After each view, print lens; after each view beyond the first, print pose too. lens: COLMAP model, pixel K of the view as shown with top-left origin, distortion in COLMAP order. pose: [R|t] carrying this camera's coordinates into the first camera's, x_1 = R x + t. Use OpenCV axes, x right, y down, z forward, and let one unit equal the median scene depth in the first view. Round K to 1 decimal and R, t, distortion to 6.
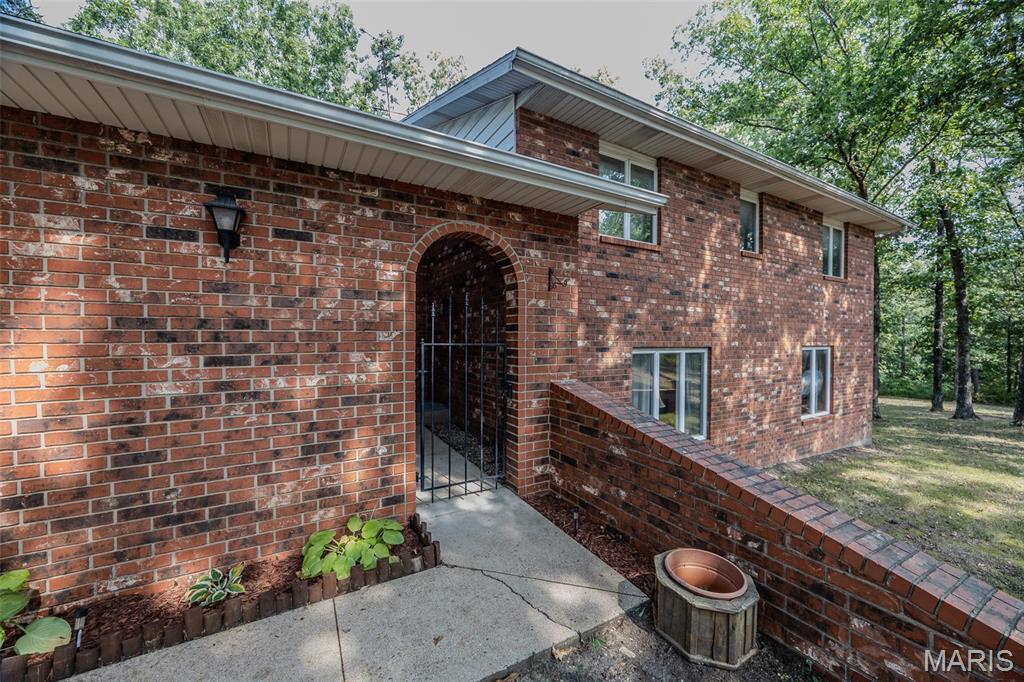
lens RADIAL K [[390.9, 0, 520.5], [0, 390.9, 348.9], [0, 0, 1]] dist [-0.002714, 0.000443]
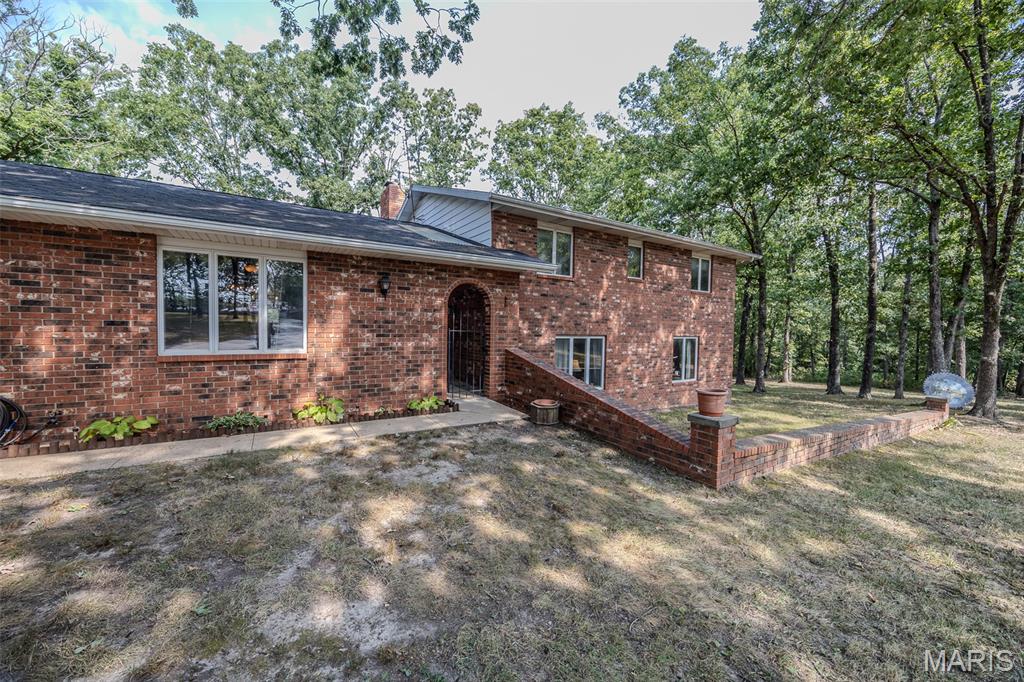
lens RADIAL K [[390.9, 0, 517.0], [0, 390.9, 345.9], [0, 0, 1]] dist [-0.002714, 0.000443]
pose [[0.999327, 0.012236, 0.034573, 0.068716], [-0.012800, 0.999788, 0.016137, 0.032542], [-0.034368, -0.016569, 0.999272, -1.218499]]
